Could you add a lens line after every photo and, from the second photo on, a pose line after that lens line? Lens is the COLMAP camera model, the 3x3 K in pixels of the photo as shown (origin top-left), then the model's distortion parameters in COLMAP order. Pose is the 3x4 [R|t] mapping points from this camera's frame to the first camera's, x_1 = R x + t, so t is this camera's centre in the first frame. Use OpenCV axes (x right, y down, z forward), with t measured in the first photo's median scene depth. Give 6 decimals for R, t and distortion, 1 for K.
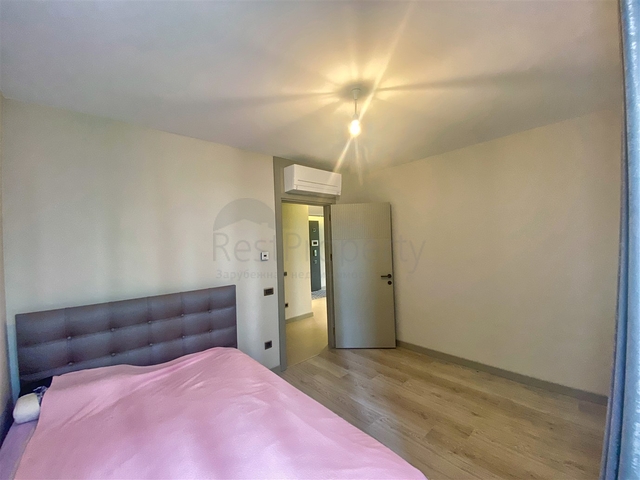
lens RADIAL K [[259.1, 0, 322.4], [0, 259.1, 241.8], [0, 0, 1]] dist [0.020286, -0.020263]
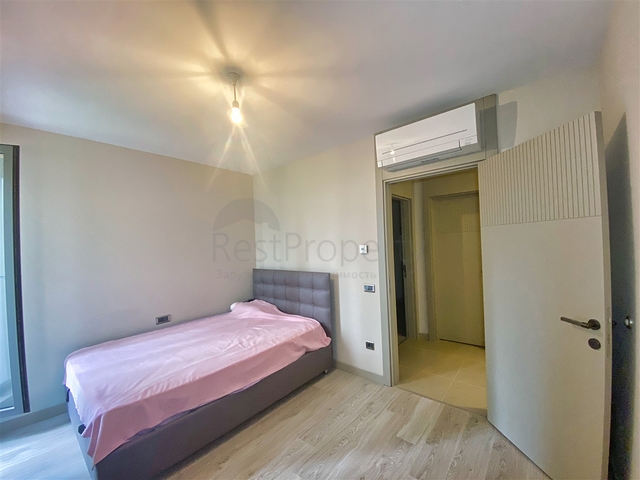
lens RADIAL K [[259.1, 0, 322.4], [0, 259.1, 241.8], [0, 0, 1]] dist [0.020286, -0.020263]
pose [[0.155811, 0.025943, -0.987446, 0.879865], [0.023315, 0.999280, 0.029933, -0.007171], [0.987512, -0.027686, 0.155094, 0.913695]]
